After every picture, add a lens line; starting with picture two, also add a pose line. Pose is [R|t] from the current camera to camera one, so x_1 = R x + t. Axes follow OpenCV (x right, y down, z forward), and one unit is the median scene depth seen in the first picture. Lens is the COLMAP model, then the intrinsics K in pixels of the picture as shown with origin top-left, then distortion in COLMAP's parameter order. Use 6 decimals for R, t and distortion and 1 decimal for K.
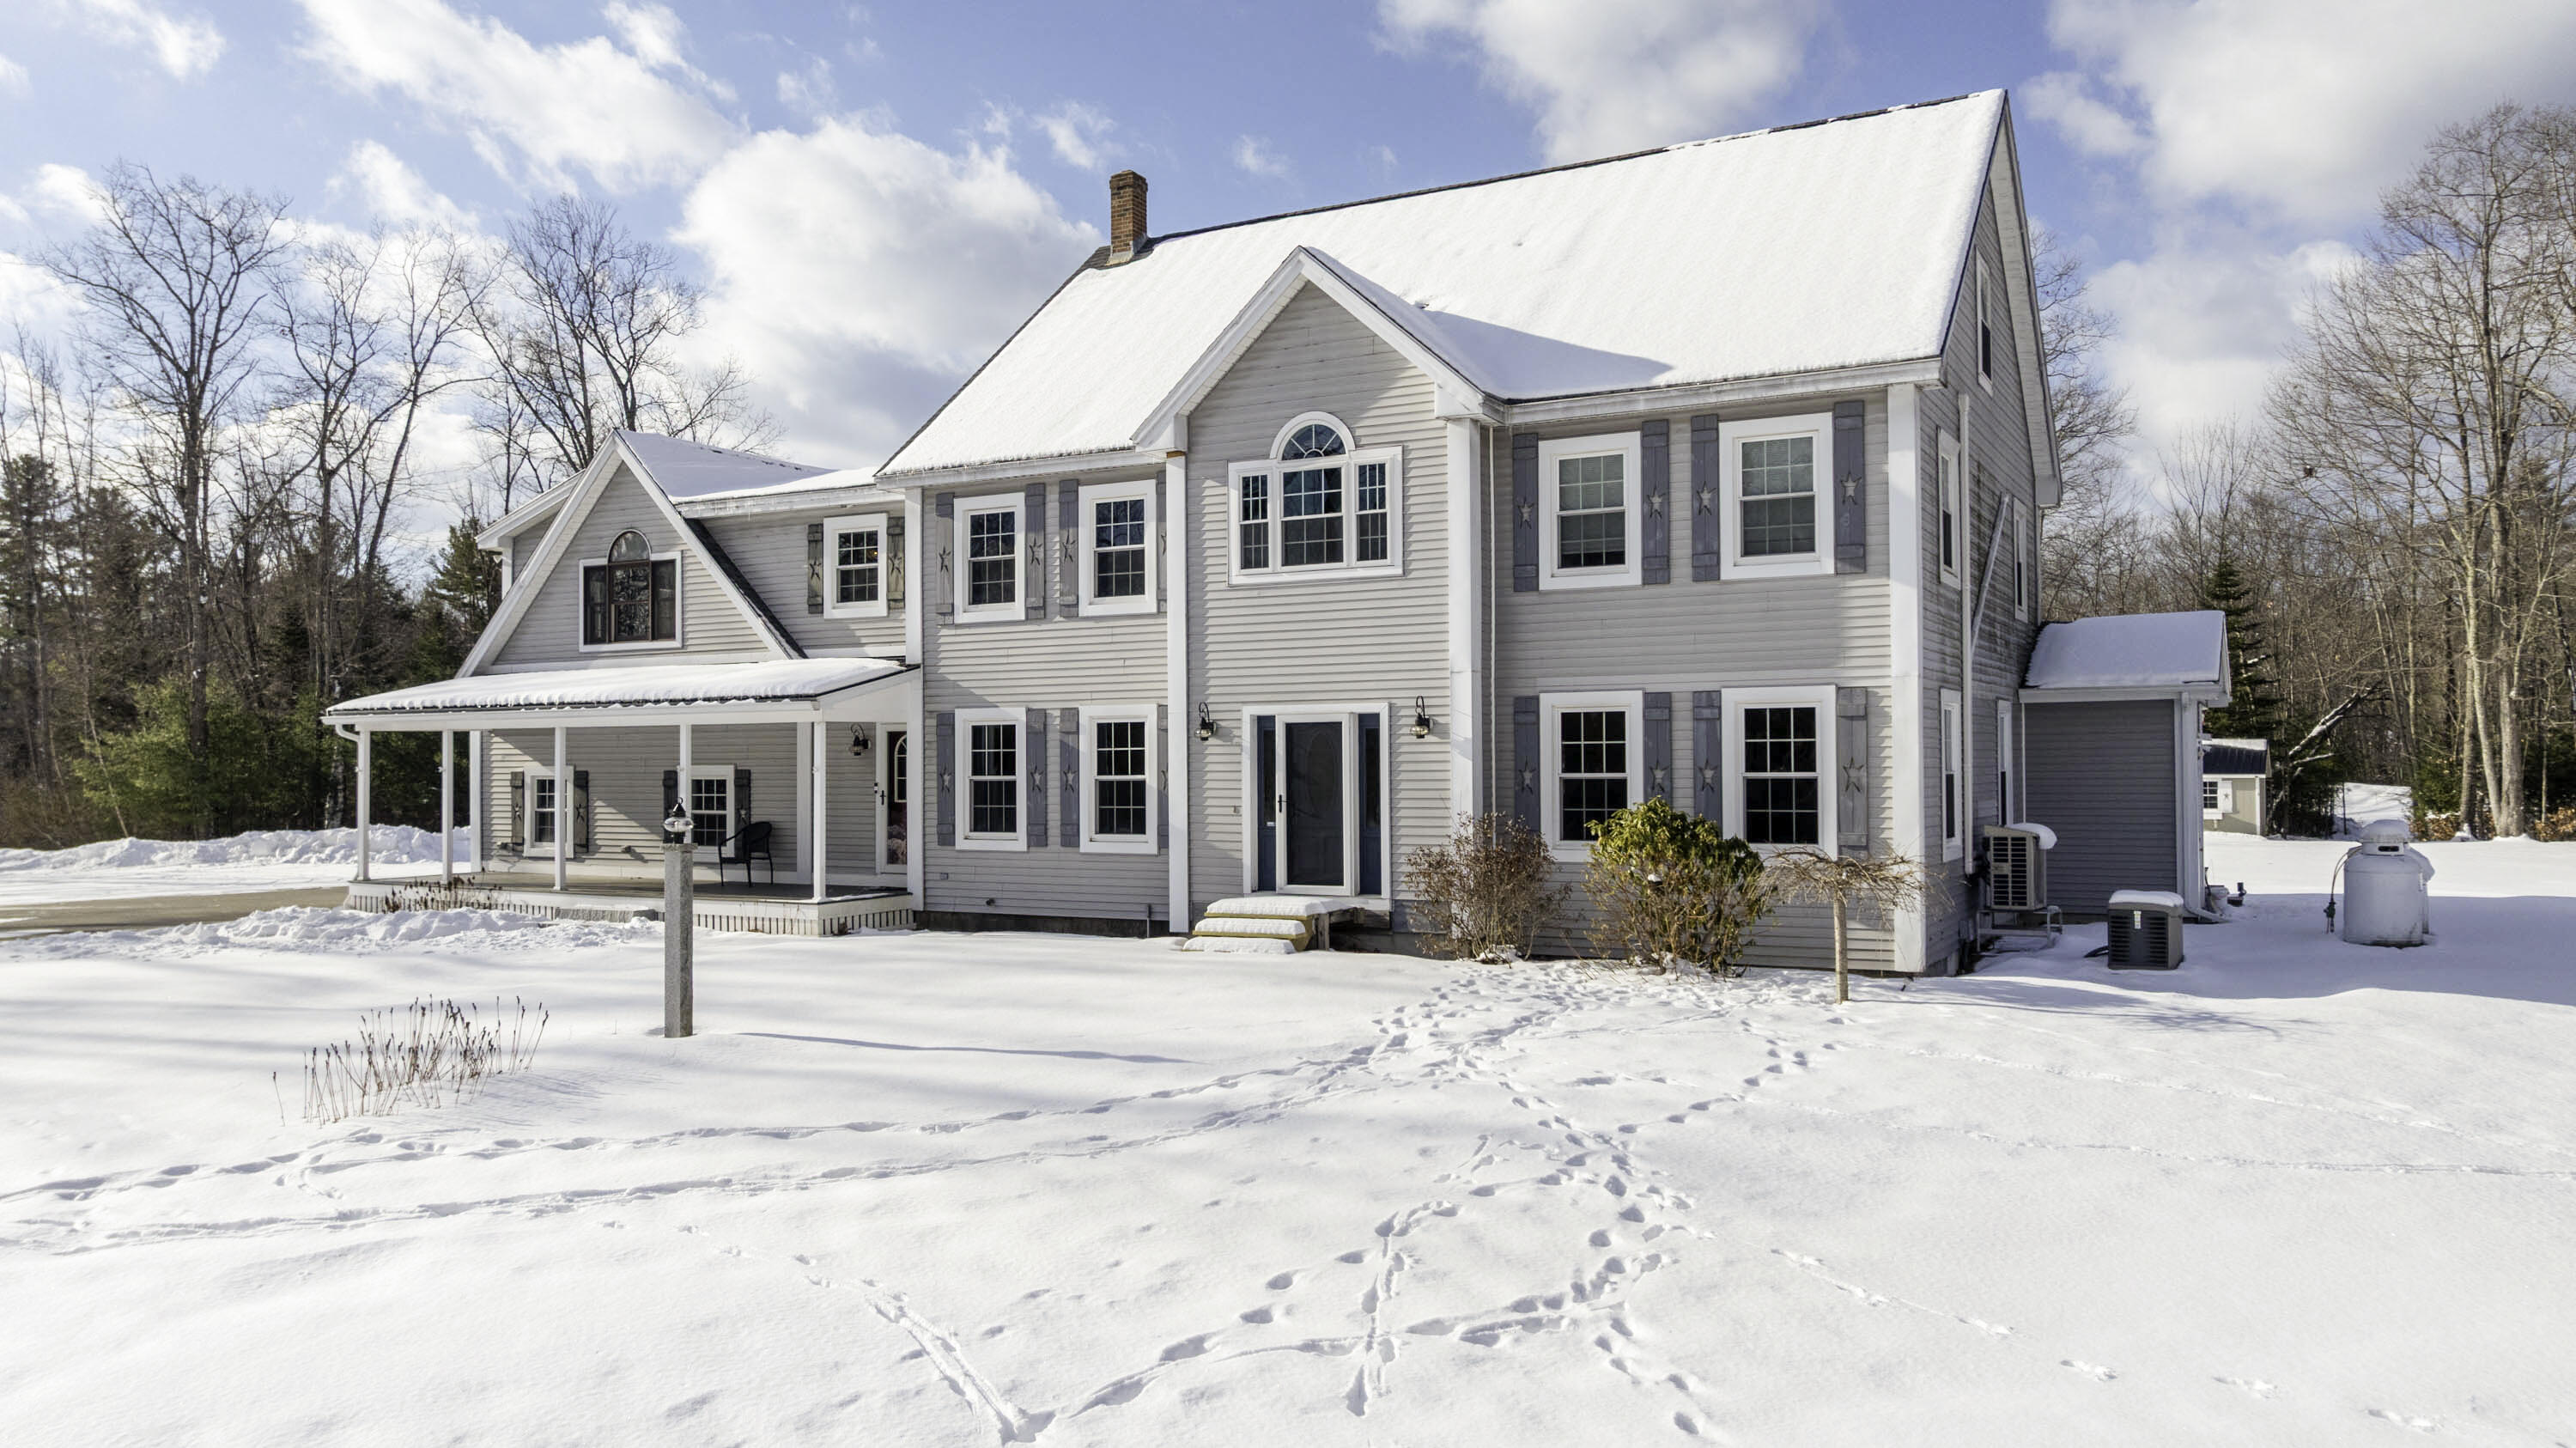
lens RADIAL K [[1786.5, 0, 1306.2], [0, 1786.5, 708.4], [0, 0, 1]] dist [0.001403, 0.001951]
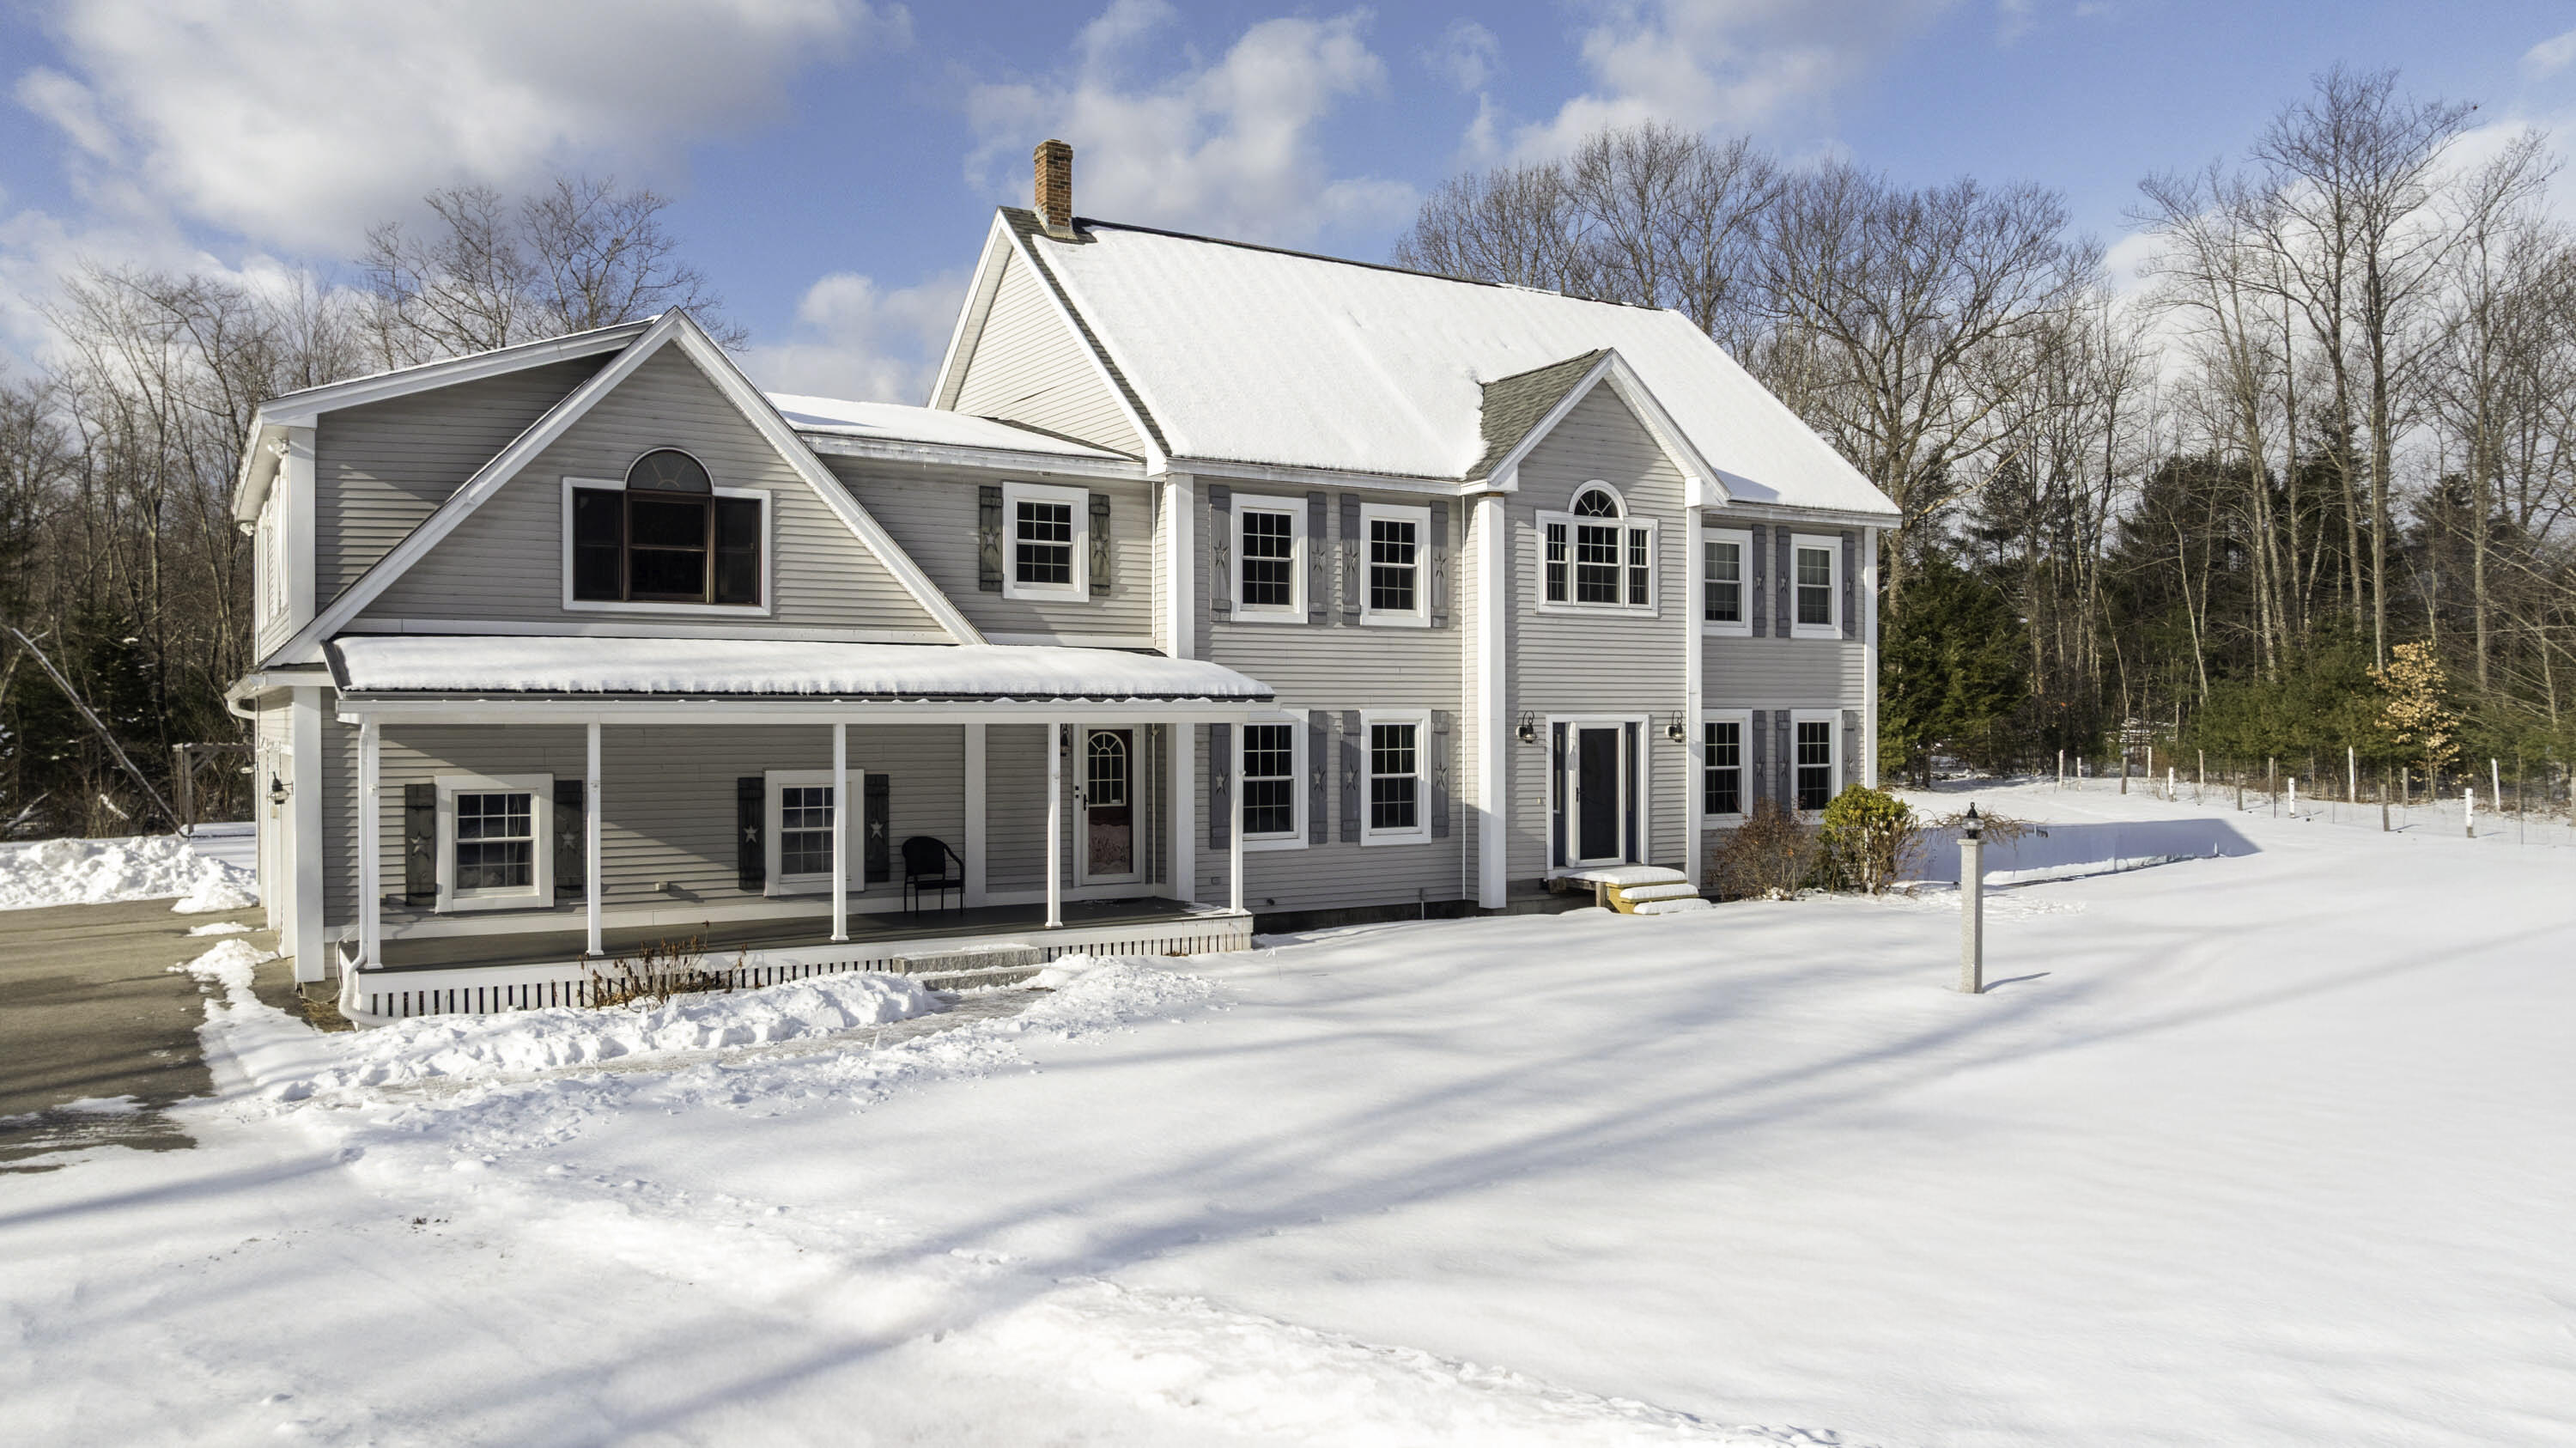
lens RADIAL K [[1786.5, 0, 1354.9], [0, 1786.5, 744.9], [0, 0, 1]] dist [0.001403, 0.001951]
pose [[0.489882, 0.008370, 0.871748, -0.883184], [-0.014004, 0.999900, -0.001732, 0.018357], [-0.871676, -0.011359, 0.489951, 0.401827]]
